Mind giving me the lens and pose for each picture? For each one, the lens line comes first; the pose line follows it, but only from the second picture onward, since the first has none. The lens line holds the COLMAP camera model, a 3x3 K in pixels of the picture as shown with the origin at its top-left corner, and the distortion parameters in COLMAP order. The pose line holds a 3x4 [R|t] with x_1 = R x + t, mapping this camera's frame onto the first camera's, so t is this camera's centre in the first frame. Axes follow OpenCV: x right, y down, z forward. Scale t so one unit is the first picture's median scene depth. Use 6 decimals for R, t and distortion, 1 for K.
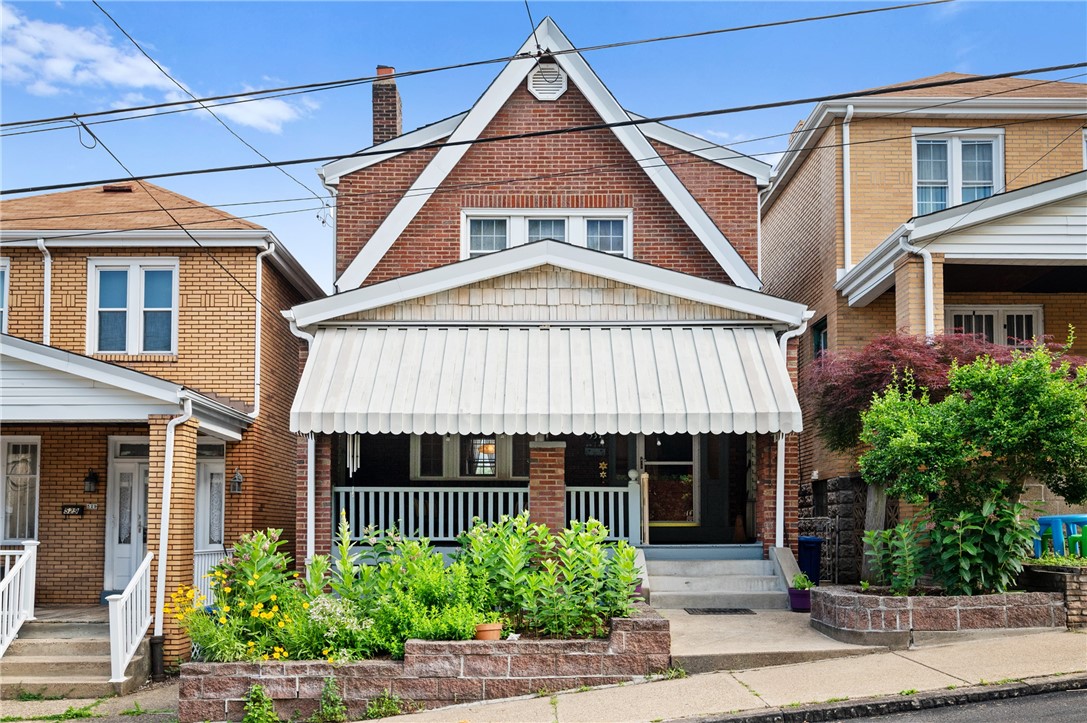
lens RADIAL K [[821.1, 0, 543.5], [0, 821.1, 376.1], [0, 0, 1]] dist [-0.003001, -0.000005]
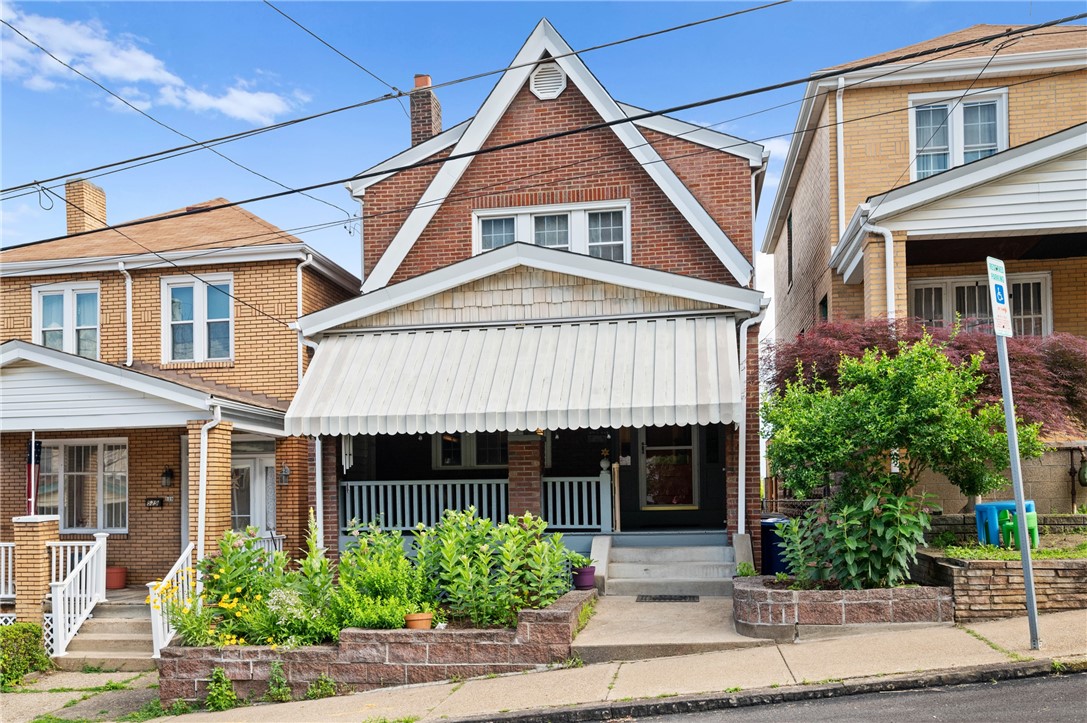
lens RADIAL K [[807.7, 0, 543.5], [0, 807.7, 361.5], [0, 0, 1]] dist [-0.001953, -0.001672]
pose [[0.986552, -0.046124, -0.156802, 0.195730], [0.048788, 0.998722, 0.013179, -0.026801], [0.155994, -0.020652, 0.987542, -0.017373]]
